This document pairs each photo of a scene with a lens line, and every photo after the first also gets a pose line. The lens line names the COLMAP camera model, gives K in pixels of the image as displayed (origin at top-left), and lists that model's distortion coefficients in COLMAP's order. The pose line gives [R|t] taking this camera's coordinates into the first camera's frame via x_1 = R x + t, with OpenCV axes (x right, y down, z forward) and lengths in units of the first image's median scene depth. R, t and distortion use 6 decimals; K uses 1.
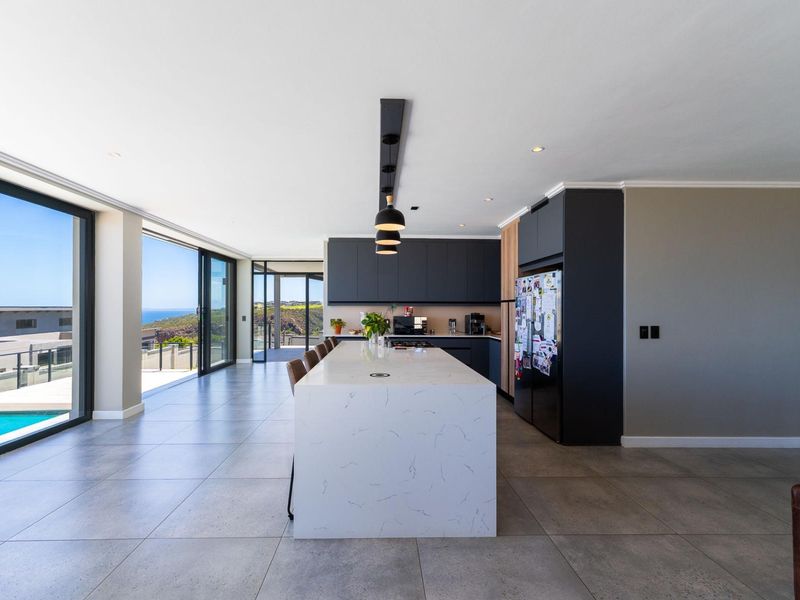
lens RADIAL K [[385.8, 0, 396.3], [0, 385.8, 303.0], [0, 0, 1]] dist [-0.002843, 0.000430]
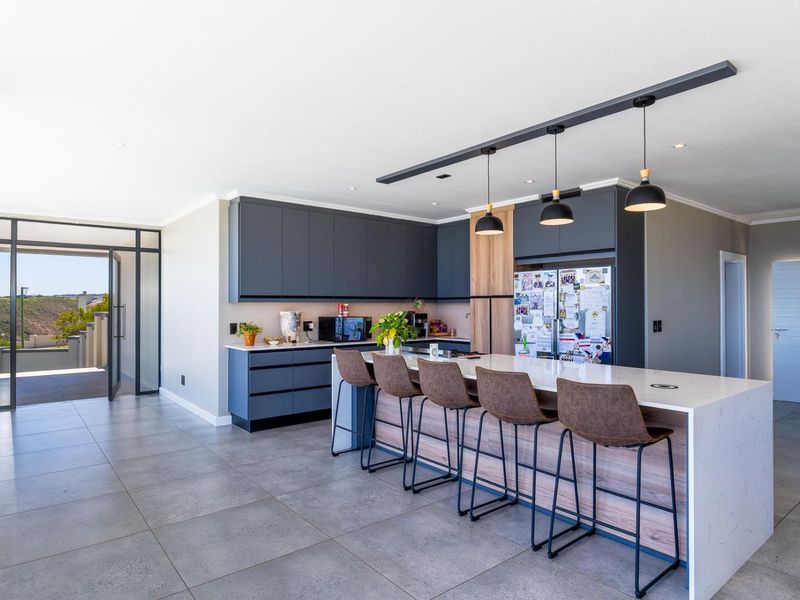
lens RADIAL K [[477.1, 0, 404.9], [0, 477.1, 297.7], [0, 0, 1]] dist [-0.004878, 0.000375]
pose [[0.798785, 0.003989, 0.601603, -0.619930], [-0.002507, 0.999991, -0.003303, 0.000705], [-0.601611, 0.001130, 0.798789, 0.291207]]
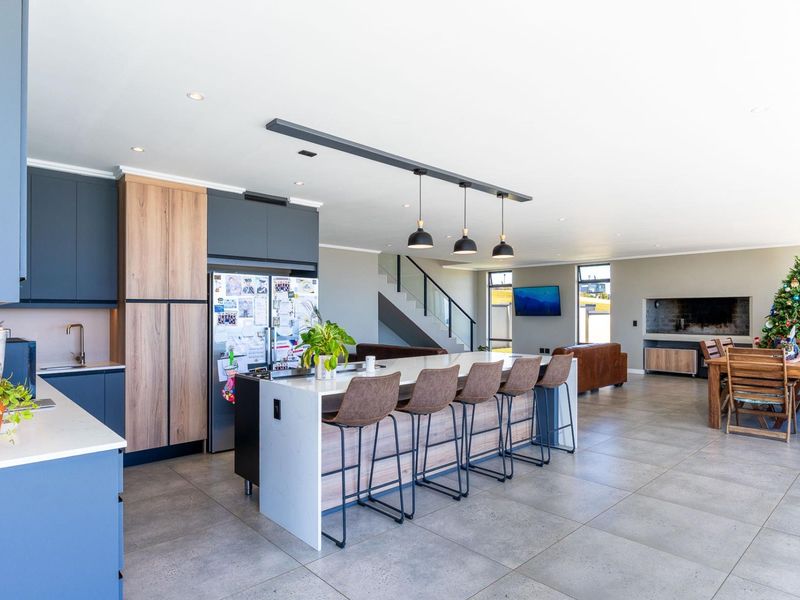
lens RADIAL K [[477.1, 0, 397.3], [0, 477.1, 308.1], [0, 0, 1]] dist [-0.004878, 0.000375]
pose [[-0.639164, 0.003164, 0.769064, -0.673946], [-0.010956, 0.999853, -0.013219, 0.014352], [-0.768993, -0.016875, -0.639035, 1.443968]]
